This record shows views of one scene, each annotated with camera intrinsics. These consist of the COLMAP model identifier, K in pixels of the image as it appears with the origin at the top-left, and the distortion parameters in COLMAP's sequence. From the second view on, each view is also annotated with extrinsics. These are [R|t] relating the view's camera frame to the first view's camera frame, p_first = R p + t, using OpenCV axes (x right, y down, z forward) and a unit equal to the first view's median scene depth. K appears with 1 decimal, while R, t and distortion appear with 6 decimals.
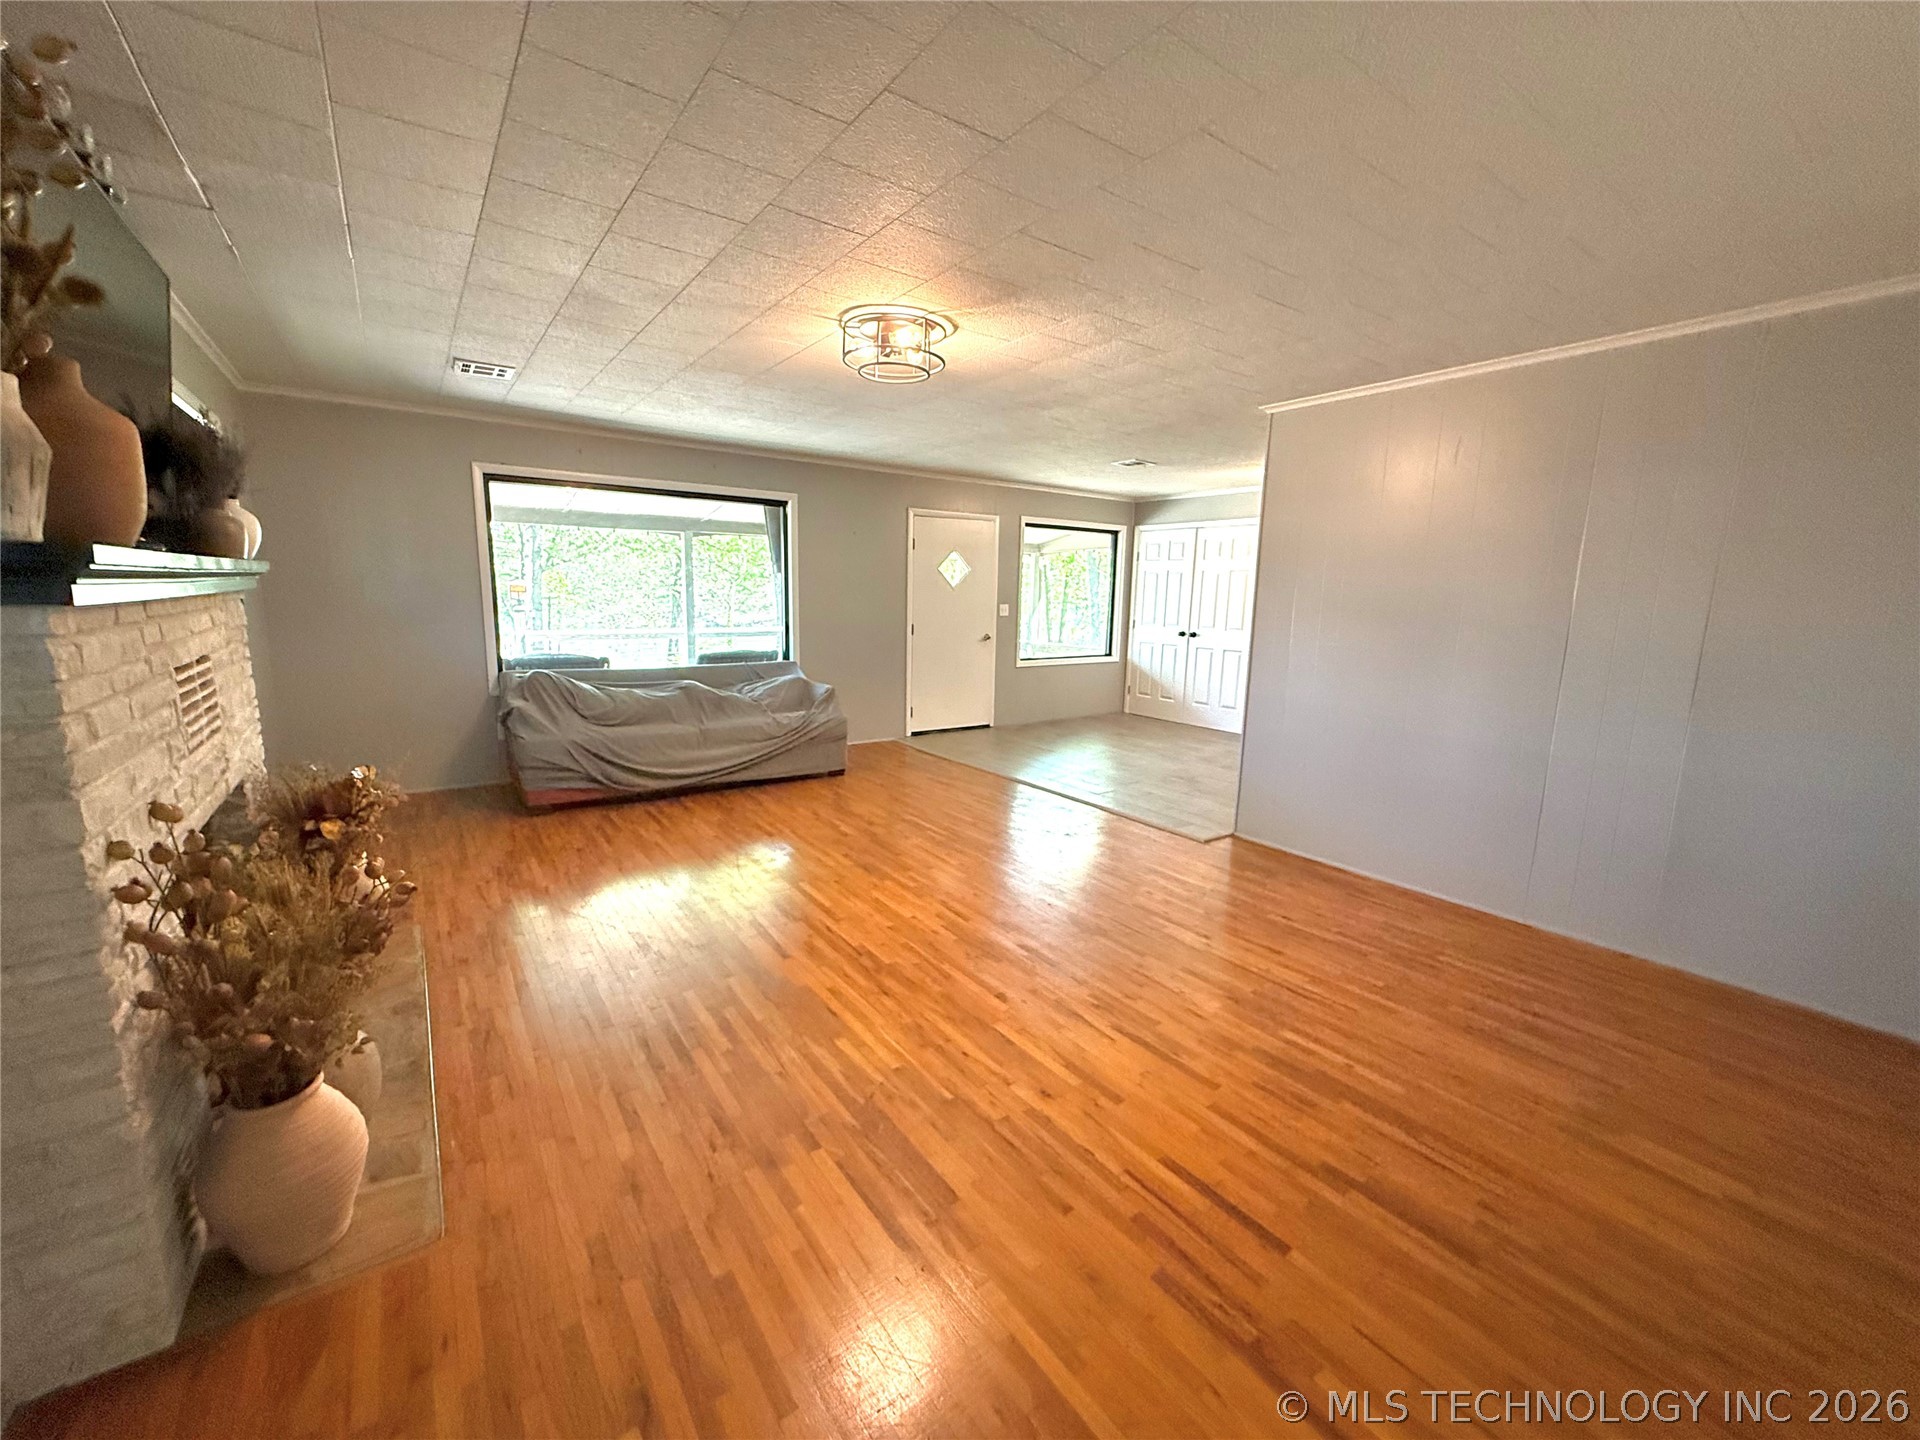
lens RADIAL K [[762.1, 0, 955.7], [0, 762.1, 717.6], [0, 0, 1]] dist [-0.001269, 0.000877]
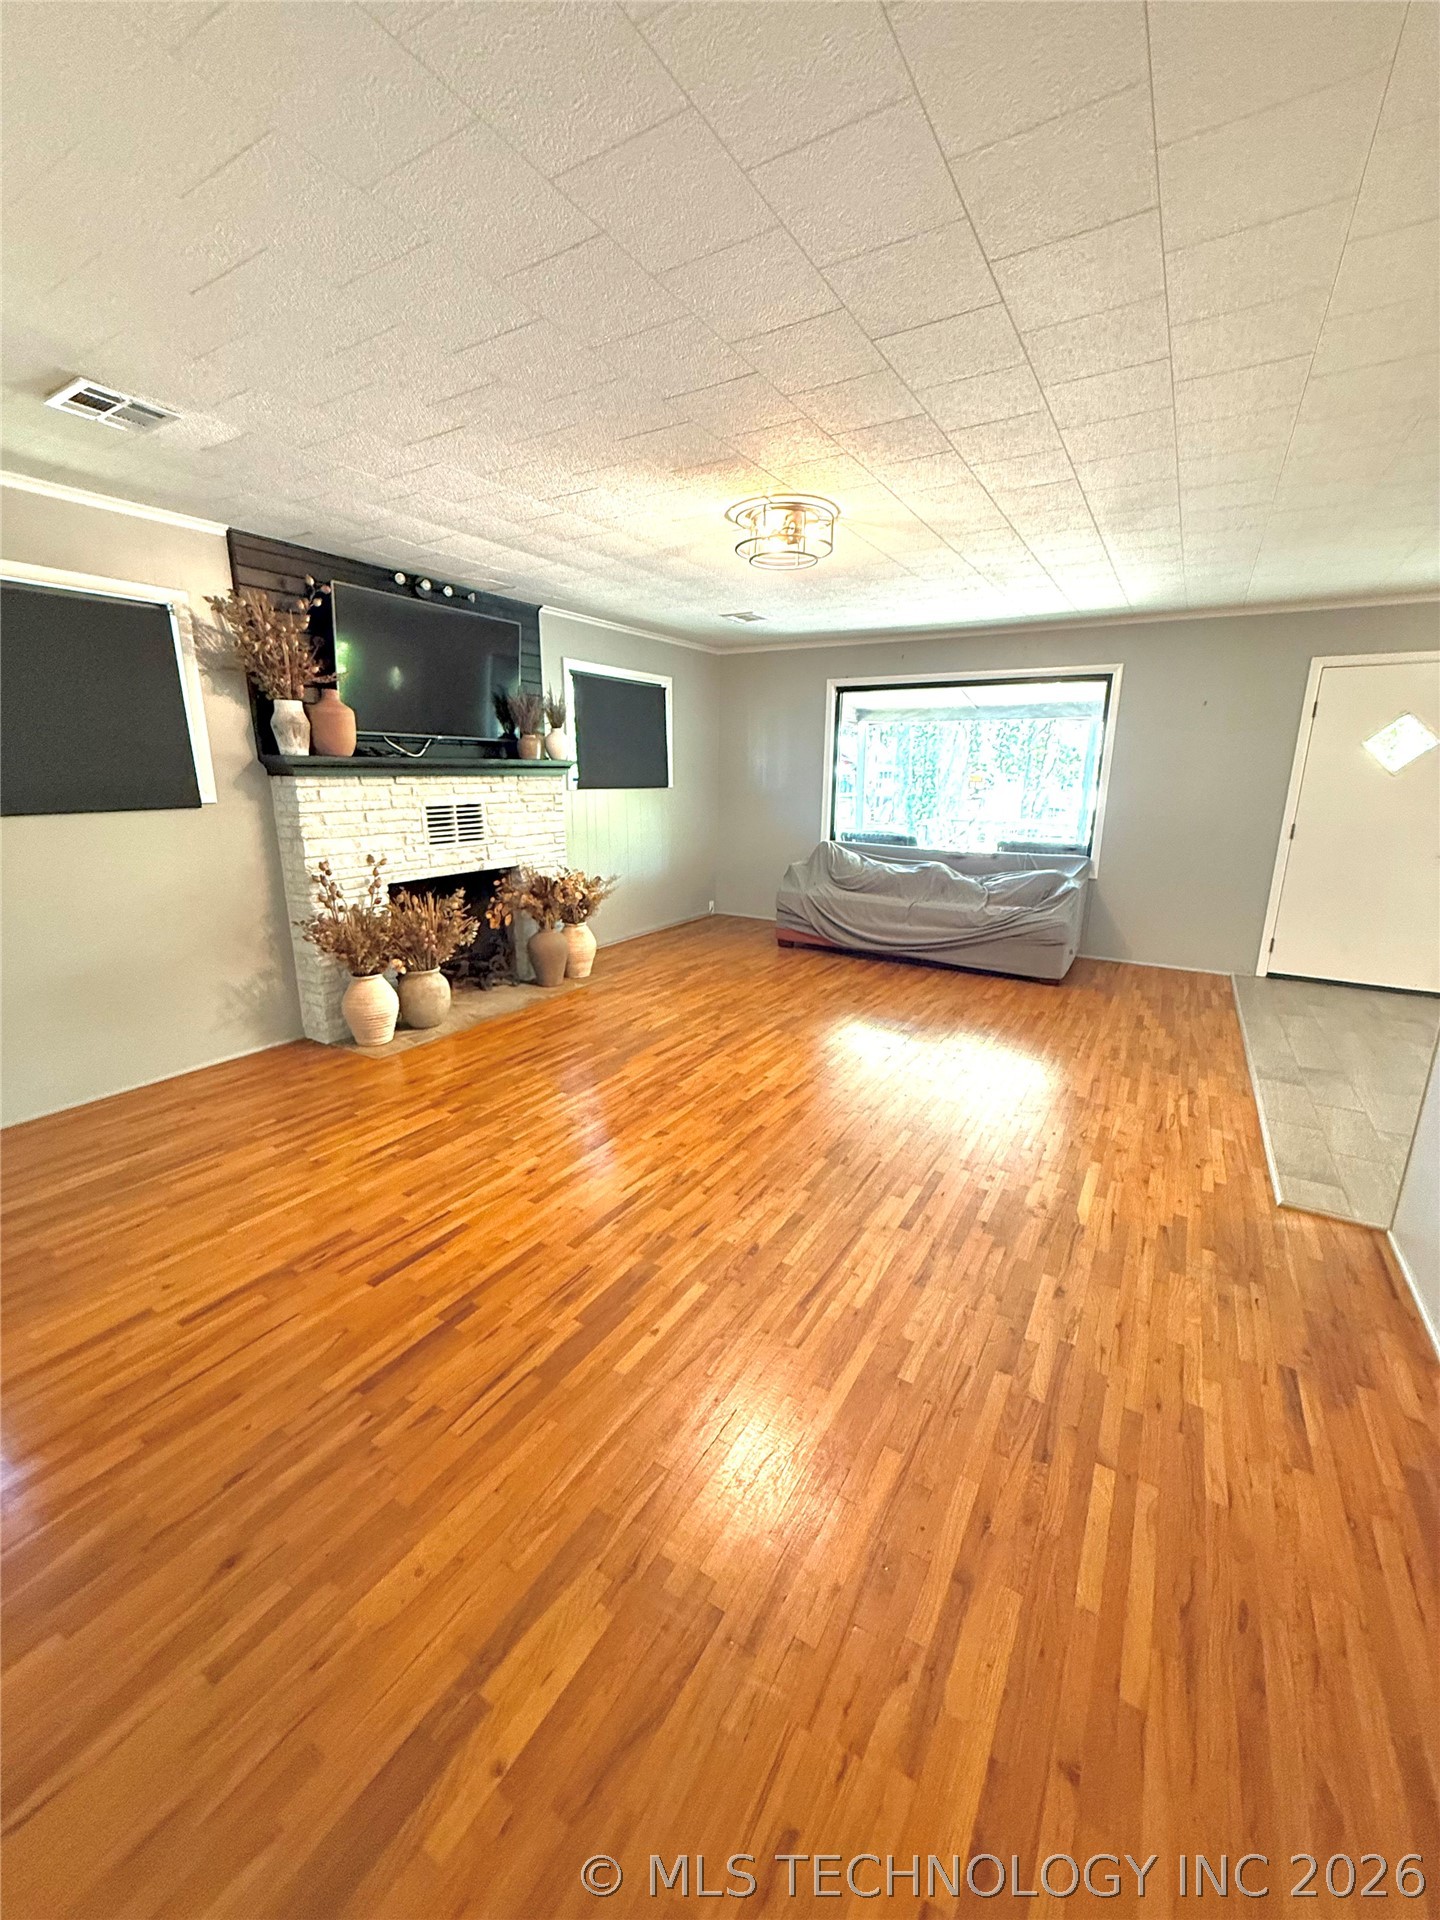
lens RADIAL K [[762.1, 0, 724.6], [0, 762.1, 954.4], [0, 0, 1]] dist [-0.001269, 0.000877]
pose [[0.397513, 0.200077, -0.895518, 0.991562], [-0.152903, 0.976737, 0.150351, -0.072309], [0.904767, 0.077162, 0.418858, 0.556937]]
